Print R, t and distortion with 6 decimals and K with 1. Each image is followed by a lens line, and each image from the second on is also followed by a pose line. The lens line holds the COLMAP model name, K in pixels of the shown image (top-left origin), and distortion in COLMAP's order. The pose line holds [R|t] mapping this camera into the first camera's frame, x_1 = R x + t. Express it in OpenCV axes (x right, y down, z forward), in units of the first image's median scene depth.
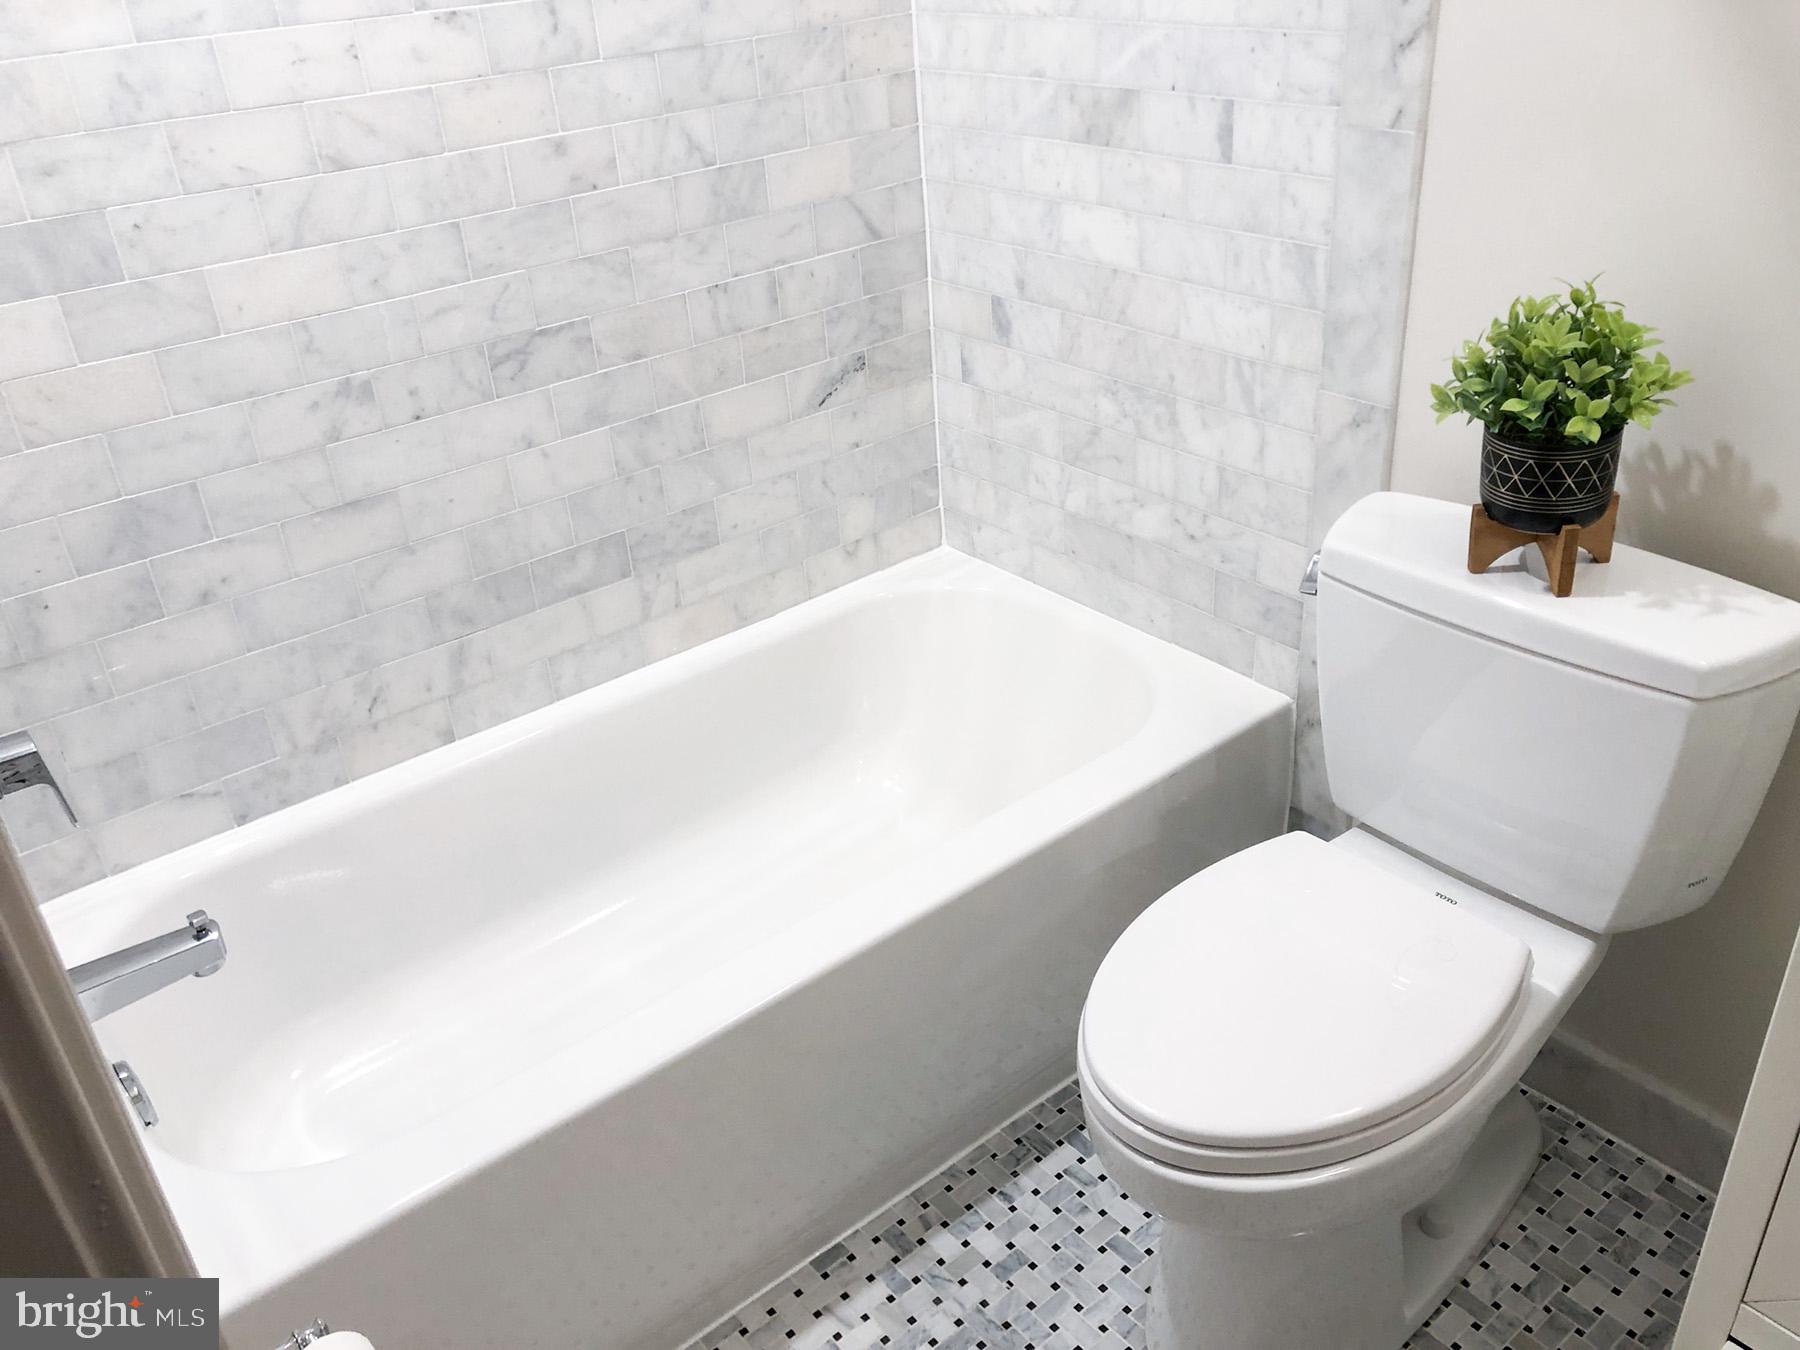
lens RADIAL K [[1492.8, 0, 900.0], [0, 1492.8, 675.0], [0, 0, 1]] dist [0.029415, 0.001846]
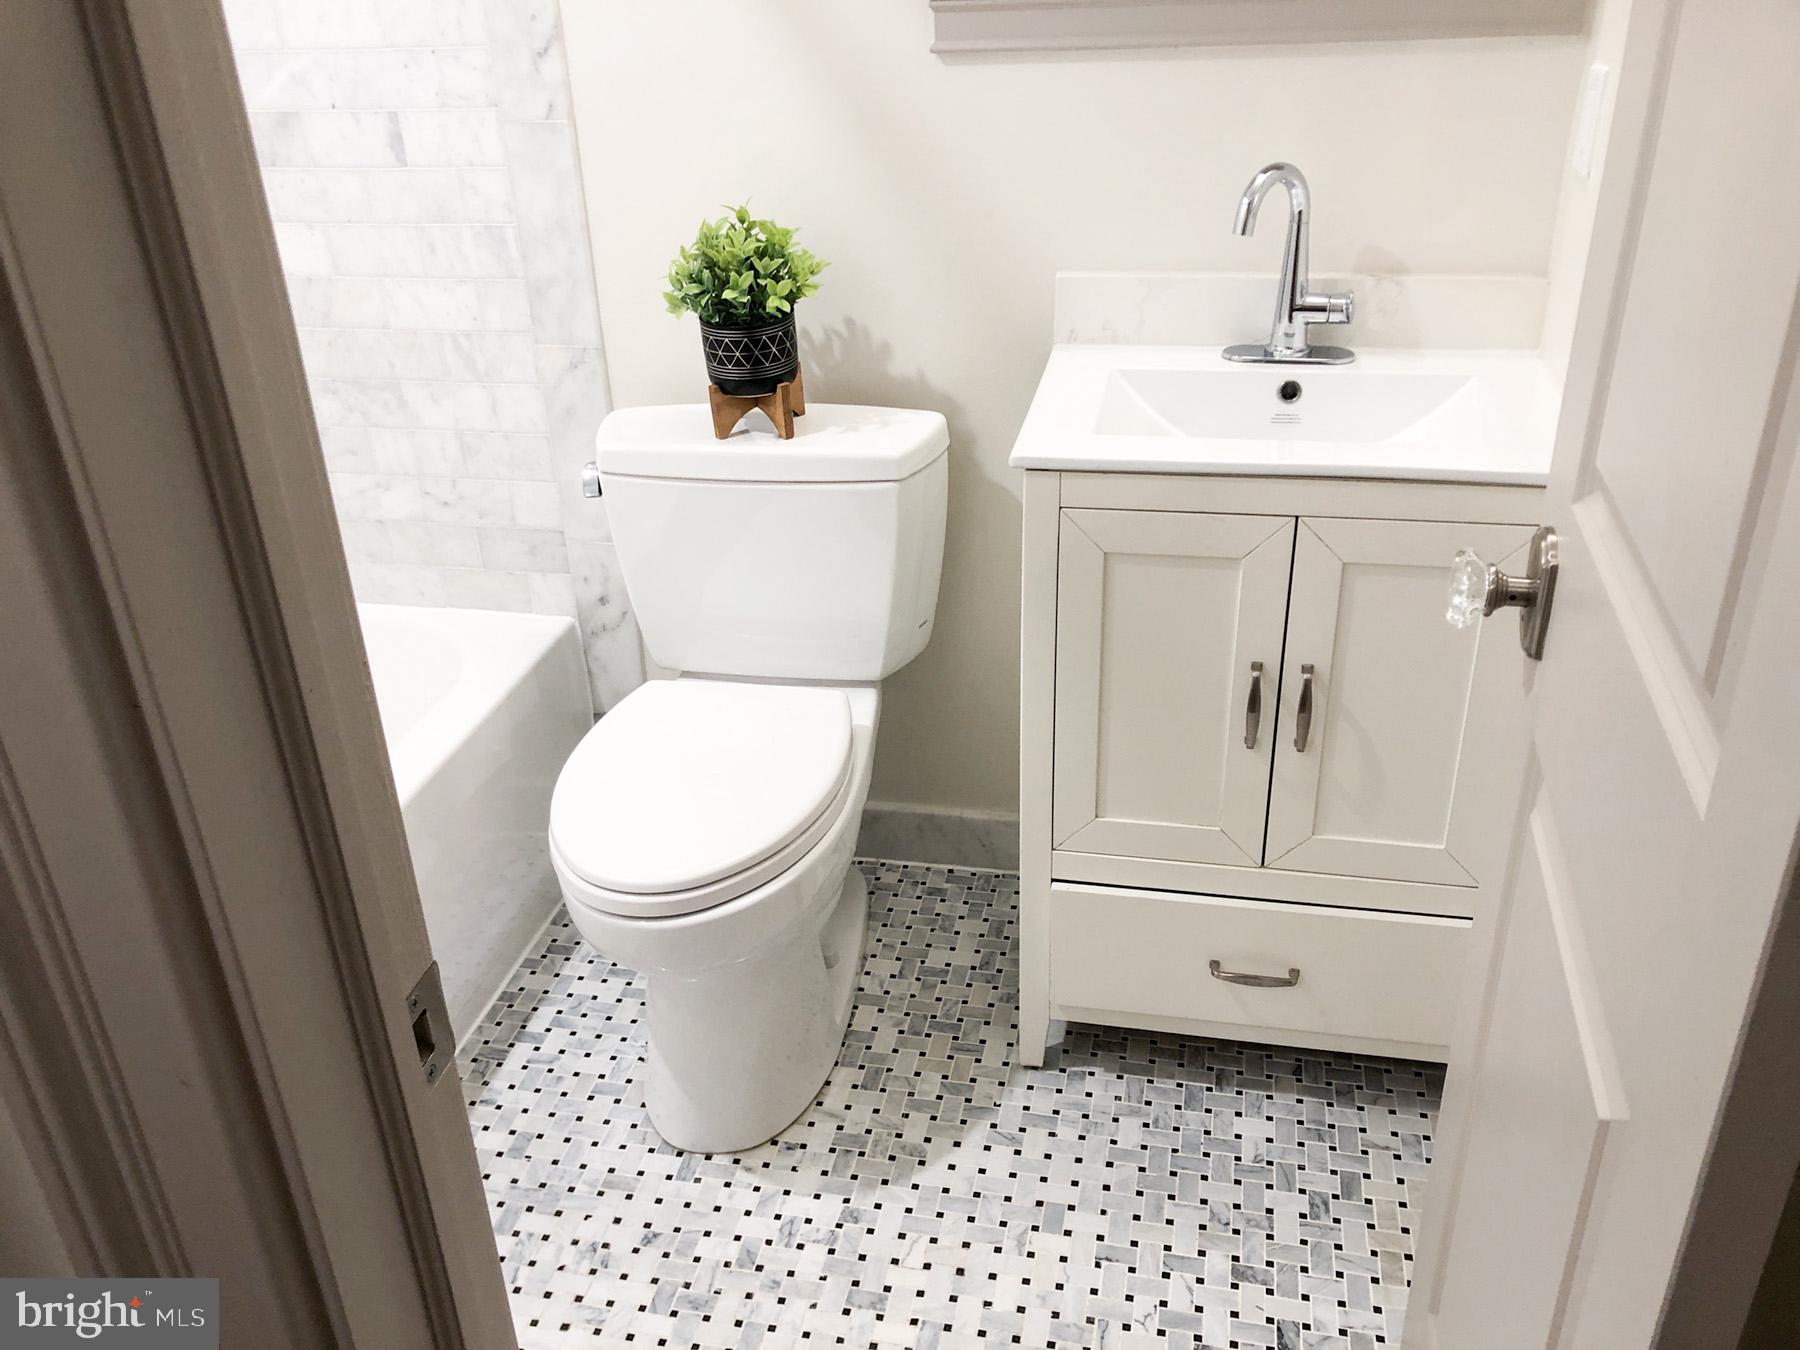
lens RADIAL K [[1465.5, 0, 894.8], [0, 1465.5, 647.7], [0, 0, 1]] dist [0.051749, -0.112260]
pose [[0.783801, -0.248788, 0.568999, -0.234075], [0.294649, 0.955531, 0.011913, 0.116425], [-0.546660, 0.158318, 0.822252, -0.086248]]
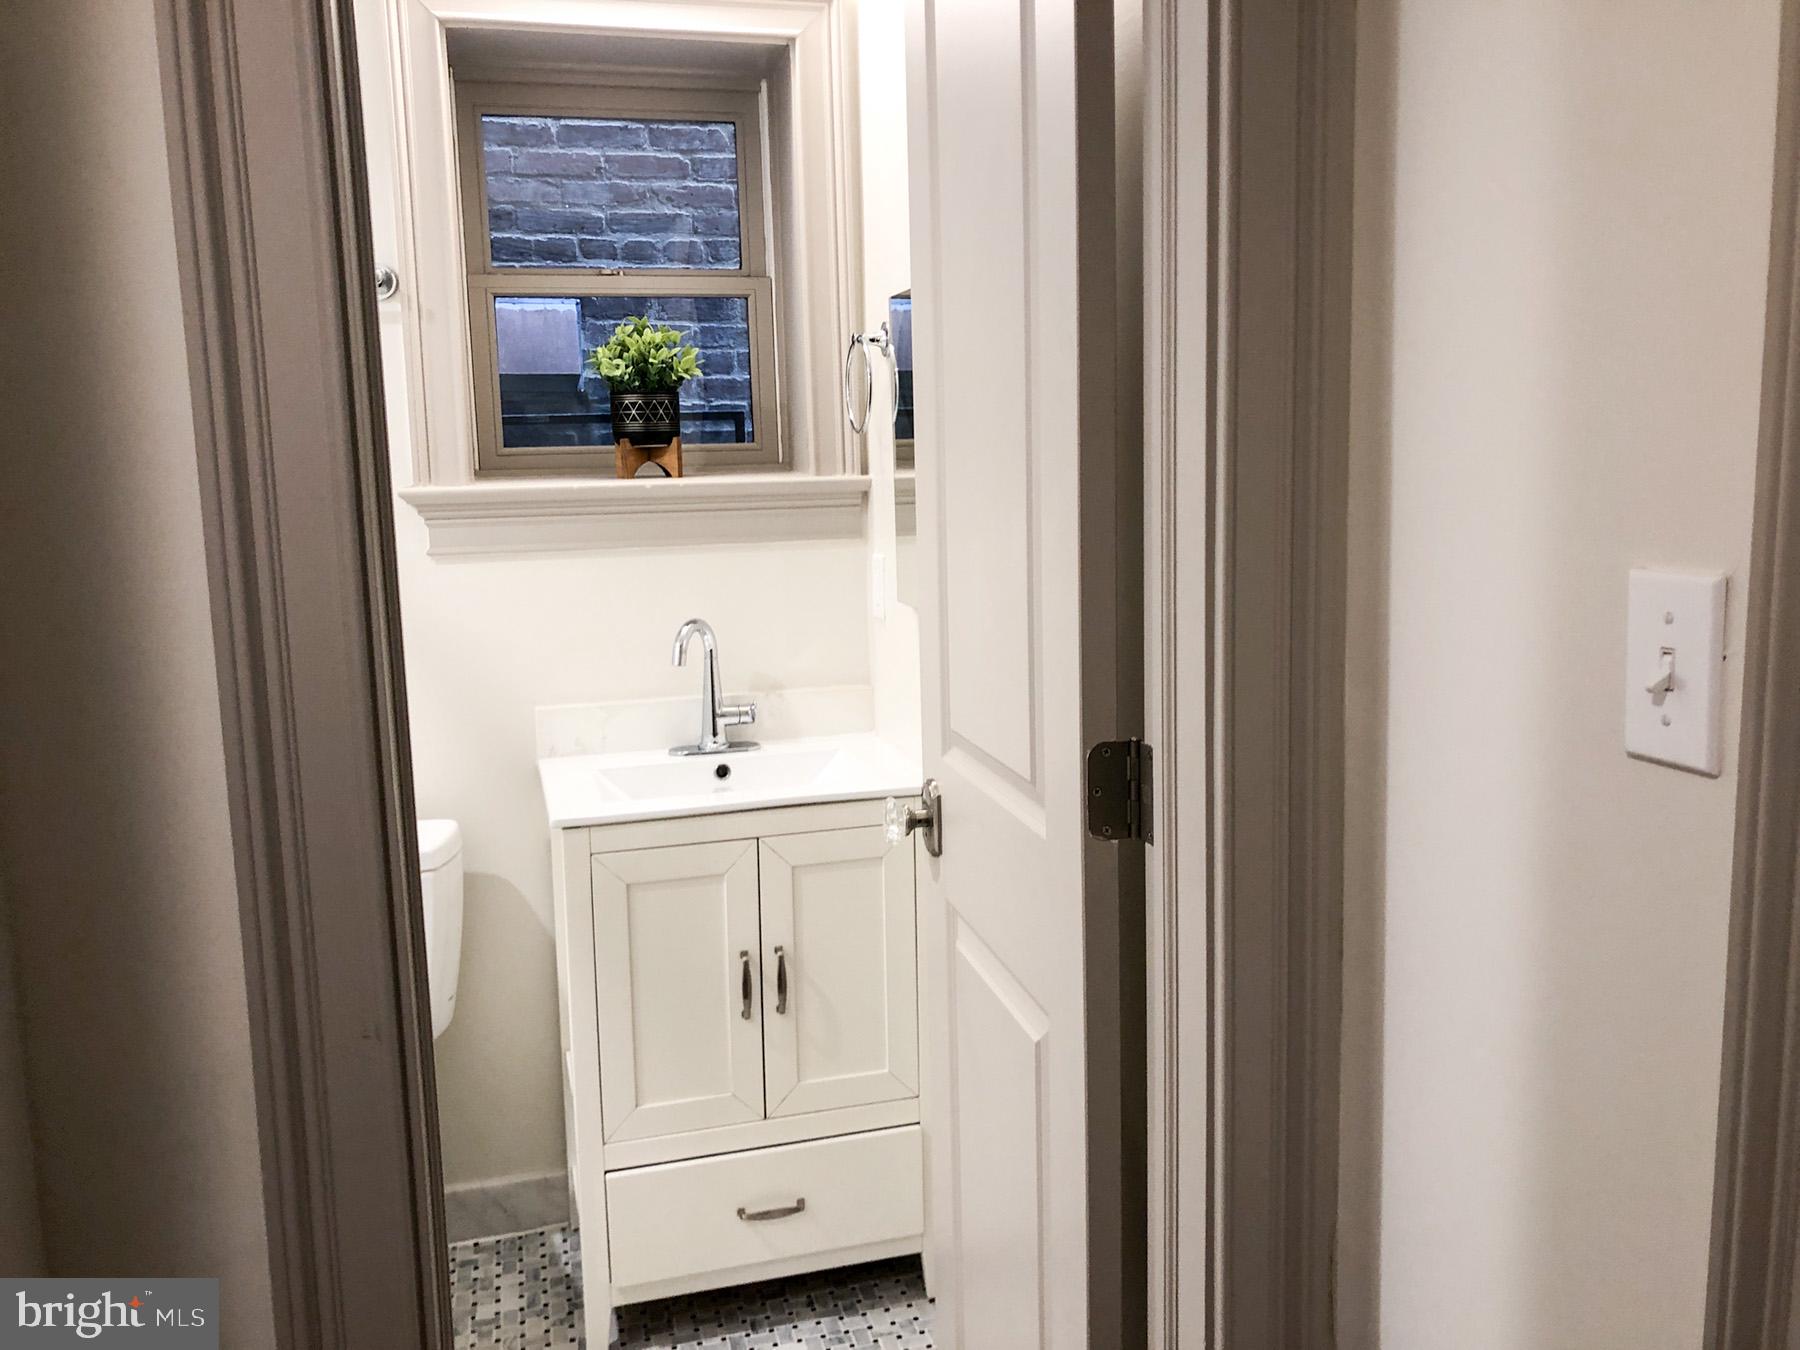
lens RADIAL K [[1465.5, 0, 894.8], [0, 1465.5, 647.7], [0, 0, 1]] dist [0.051749, -0.112260]
pose [[0.414816, -0.071613, 0.907083, -0.615311], [0.446883, 0.884418, -0.134539, 0.200450], [-0.792606, 0.461169, 0.398873, -0.183915]]
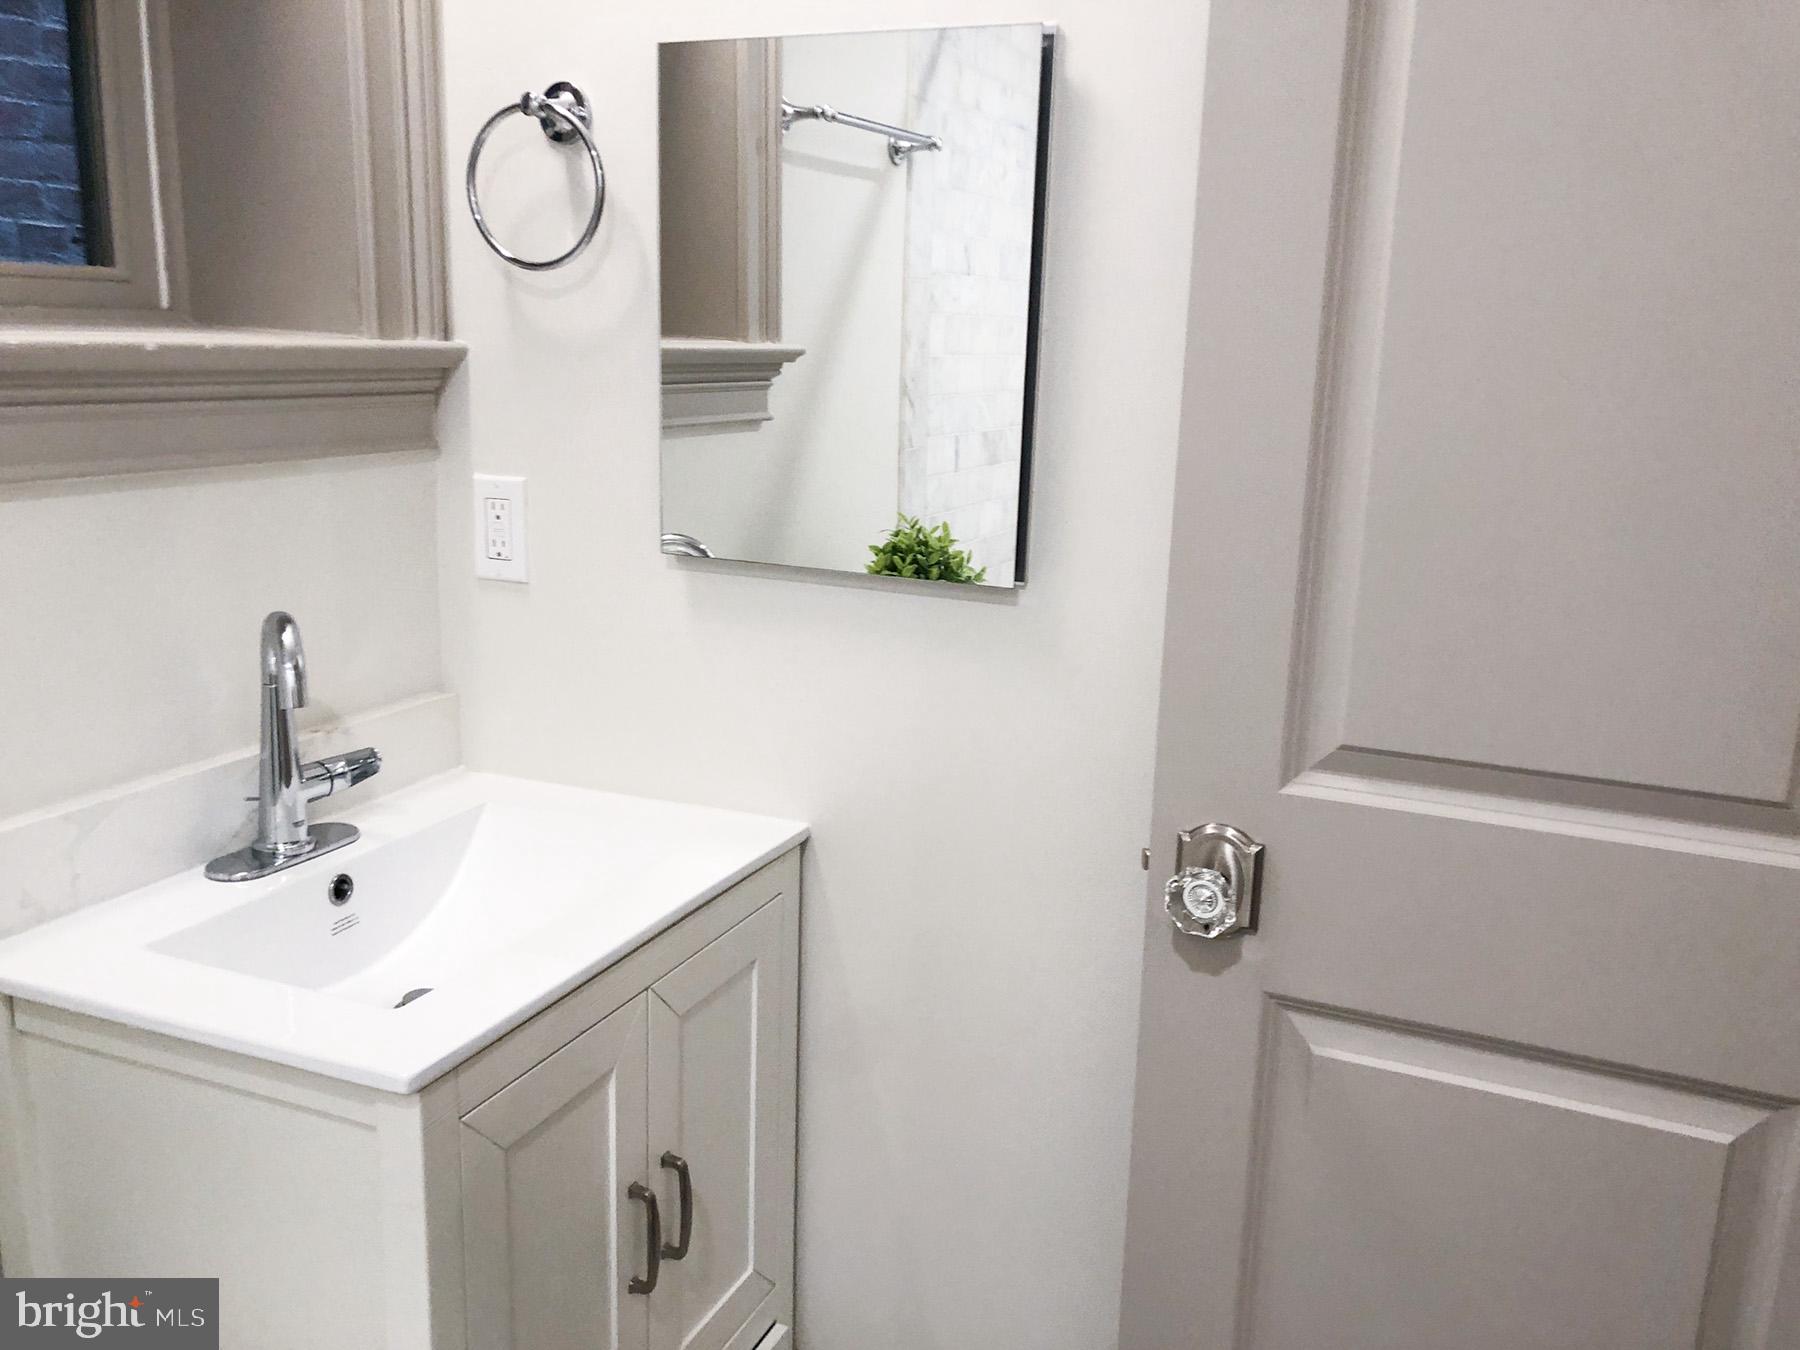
lens RADIAL K [[1465.5, 0, 894.8], [0, 1465.5, 647.7], [0, 0, 1]] dist [0.051749, -0.112260]
pose [[-0.452095, -0.136932, 0.881397, -0.190172], [0.437808, 0.826860, 0.353024, -0.214648], [-0.777132, 0.545483, -0.313869, 0.530069]]
